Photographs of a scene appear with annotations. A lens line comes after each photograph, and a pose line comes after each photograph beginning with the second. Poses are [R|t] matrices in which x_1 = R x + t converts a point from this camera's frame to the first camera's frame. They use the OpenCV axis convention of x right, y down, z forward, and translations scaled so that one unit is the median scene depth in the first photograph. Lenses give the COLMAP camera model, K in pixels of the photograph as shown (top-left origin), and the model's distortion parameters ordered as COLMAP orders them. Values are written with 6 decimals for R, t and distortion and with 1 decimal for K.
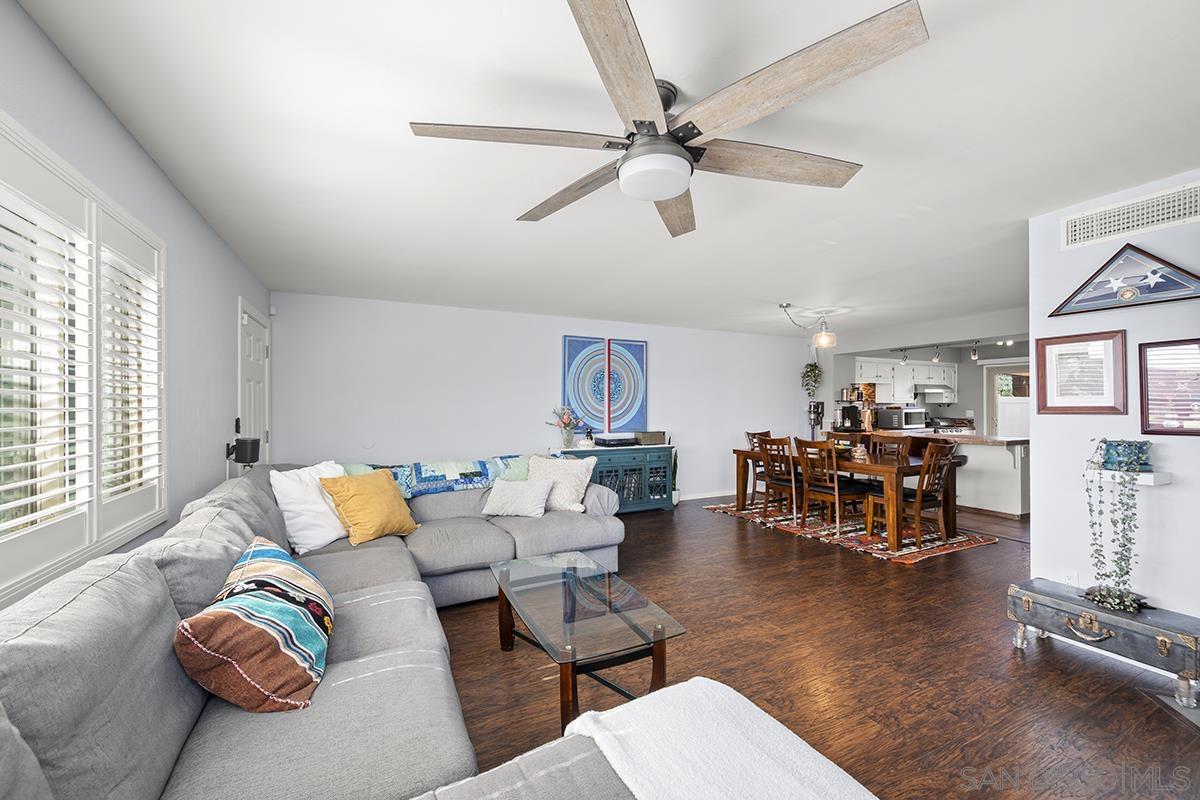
lens RADIAL K [[472.0, 0, 599.4], [0, 472.0, 401.4], [0, 0, 1]] dist [0.001731, 0.000105]
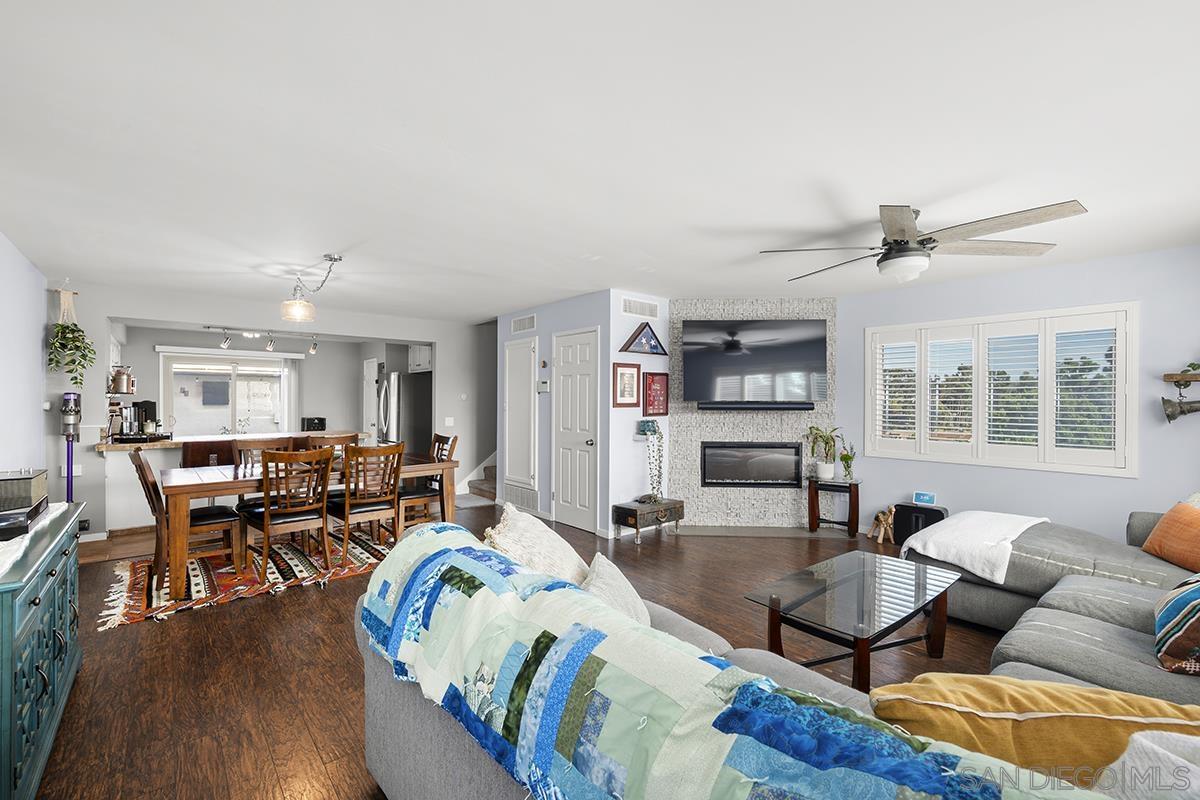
lens RADIAL K [[506.2, 0, 602.4], [0, 506.2, 402.9], [0, 0, 1]] dist [-0.002817, -0.000018]
pose [[-0.251780, -0.003526, 0.967778, -0.293222], [-0.012899, 0.999917, 0.000288, 0.003672], [-0.967699, -0.012411, -0.251805, 0.545484]]
